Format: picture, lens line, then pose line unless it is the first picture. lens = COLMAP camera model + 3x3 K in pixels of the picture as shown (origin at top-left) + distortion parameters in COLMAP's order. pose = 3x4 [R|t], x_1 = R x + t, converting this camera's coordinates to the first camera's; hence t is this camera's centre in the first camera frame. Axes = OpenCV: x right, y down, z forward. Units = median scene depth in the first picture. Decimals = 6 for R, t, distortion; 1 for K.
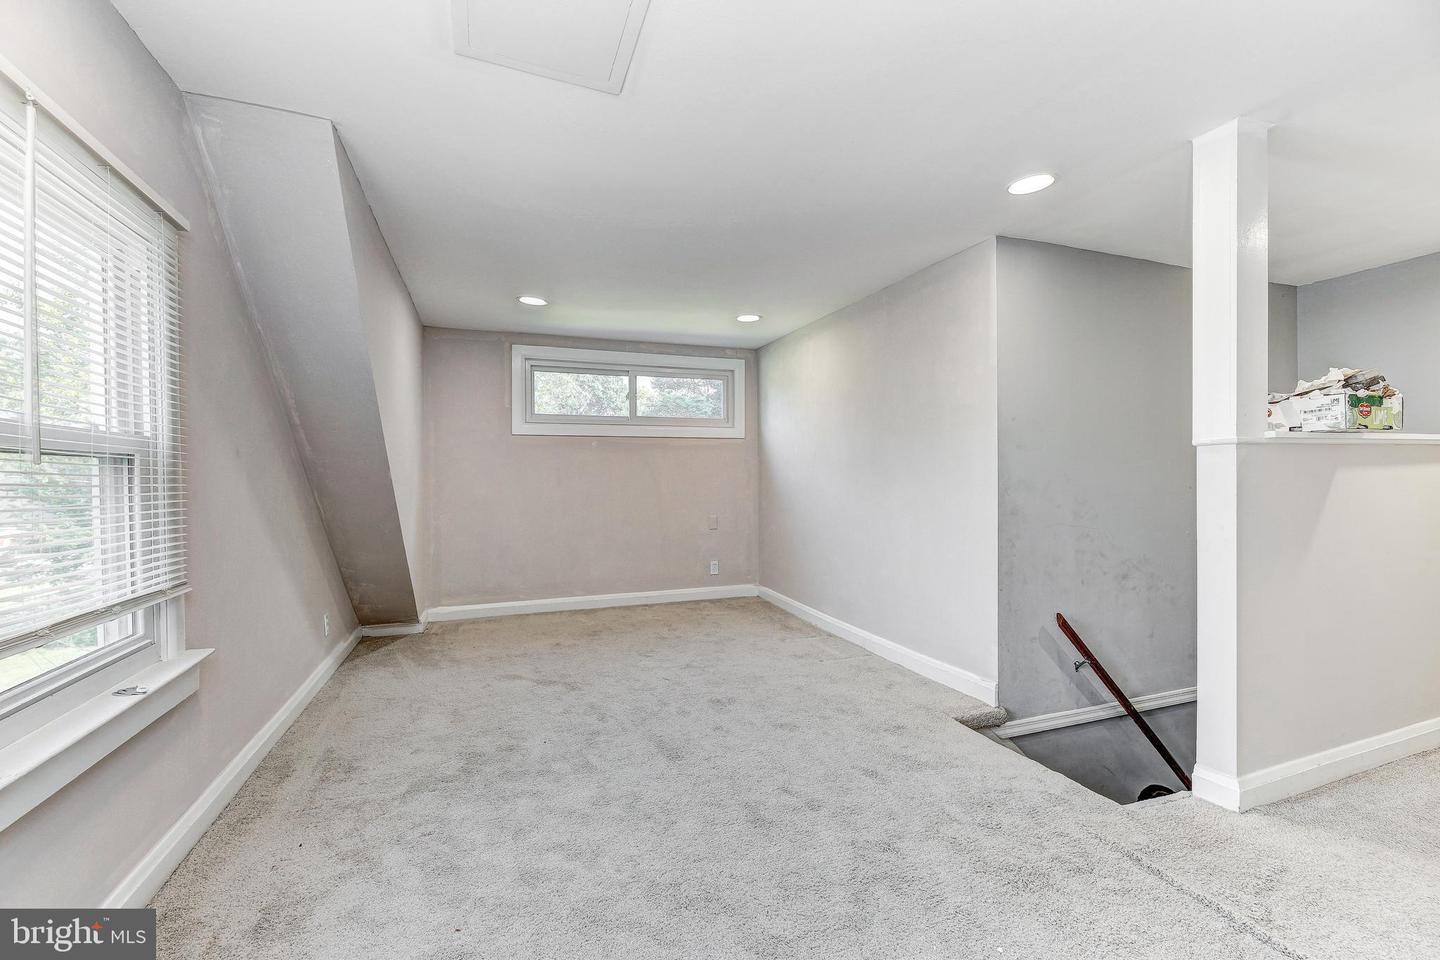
lens RADIAL K [[600.3, 0, 716.9], [0, 600.3, 481.9], [0, 0, 1]] dist [-0.000861, -0.000448]
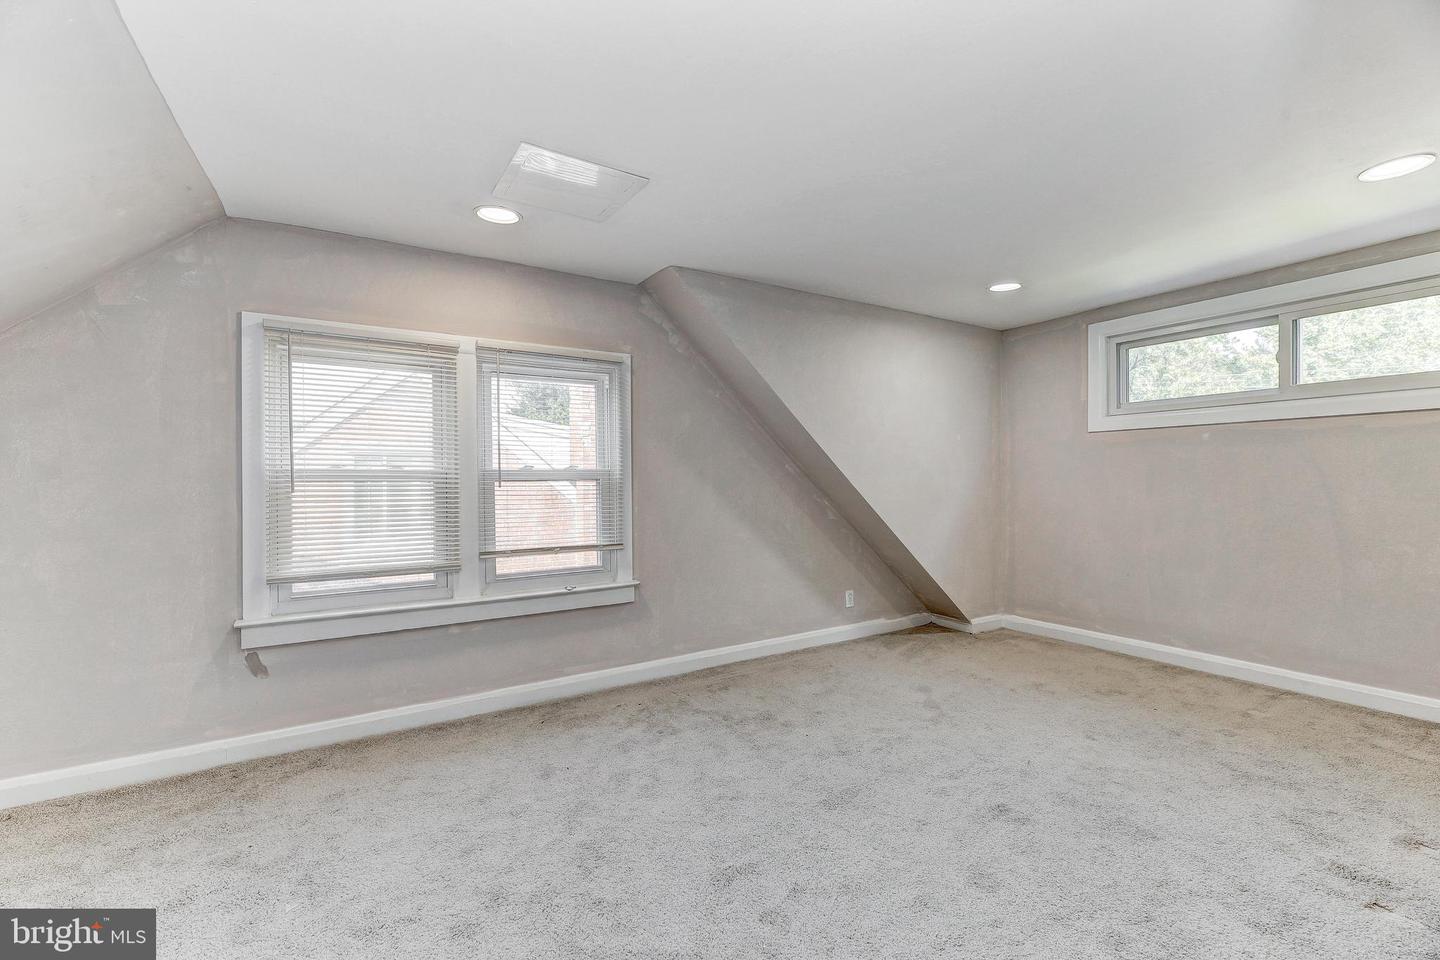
lens RADIAL K [[600.3, 0, 716.9], [0, 600.3, 481.9], [0, 0, 1]] dist [-0.000861, -0.000448]
pose [[0.202992, 0.009853, -0.979131, 0.559565], [0.001643, 0.999945, 0.010403, -0.027506], [0.979179, -0.003720, 0.202965, 0.470784]]
